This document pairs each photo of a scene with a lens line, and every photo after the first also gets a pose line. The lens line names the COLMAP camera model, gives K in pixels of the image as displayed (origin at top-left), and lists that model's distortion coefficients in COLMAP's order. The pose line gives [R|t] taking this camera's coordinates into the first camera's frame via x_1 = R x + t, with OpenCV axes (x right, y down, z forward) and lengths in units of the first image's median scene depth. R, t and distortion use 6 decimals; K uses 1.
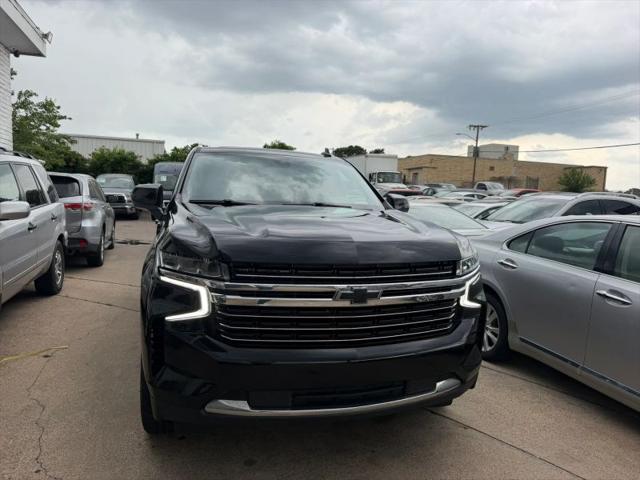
lens RADIAL K [[454.0, 0, 318.1], [0, 454.0, 240.0], [0, 0, 1]] dist [0.066251, -0.088488]
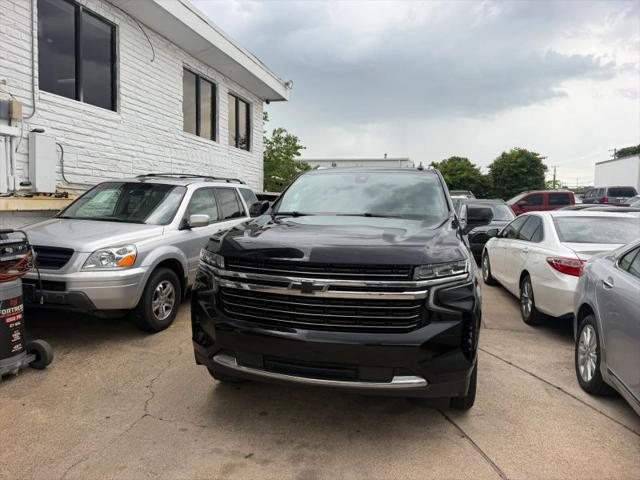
lens RADIAL K [[454.0, 0, 318.1], [0, 454.0, 240.0], [0, 0, 1]] dist [0.066251, -0.088488]
pose [[0.849609, 0.022207, -0.526945, 0.415373], [-0.037546, 0.999125, -0.018430, 0.008432], [0.526075, 0.035443, 0.849699, -0.022179]]
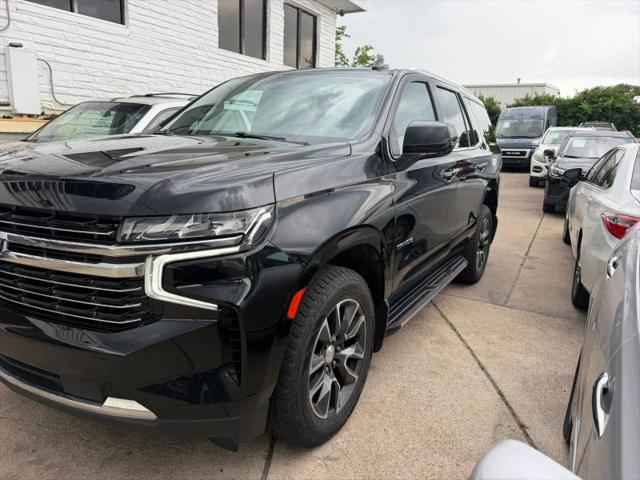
lens RADIAL K [[461.4, 0, 318.9], [0, 461.4, 240.9], [0, 0, 1]] dist [-0.002128, -0.002155]
pose [[0.670691, 0.151592, -0.726081, 0.564145], [-0.075999, 0.987786, 0.136029, -0.015202], [0.737833, -0.036053, 0.674019, 0.483687]]
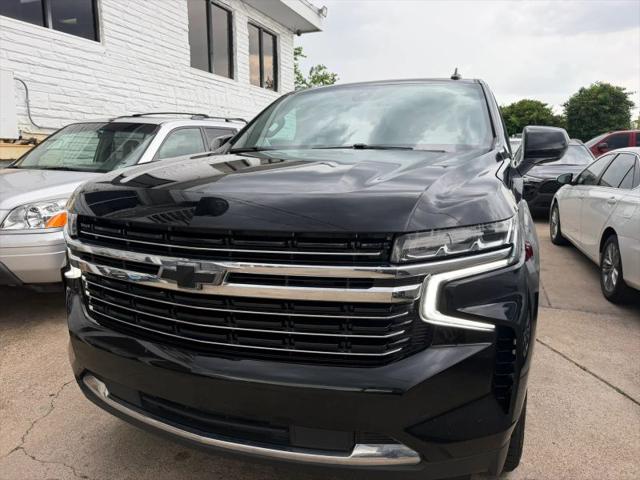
lens RADIAL K [[461.0, 0, 320.0], [0, 461.0, 240.0], [0, 0, 1]] dist [-0.000352, -0.003807]
pose [[0.779651, 0.074171, -0.621807, 0.347348], [-0.026153, 0.995951, 0.086008, 0.005879], [0.625668, -0.050794, 0.778434, 0.330878]]
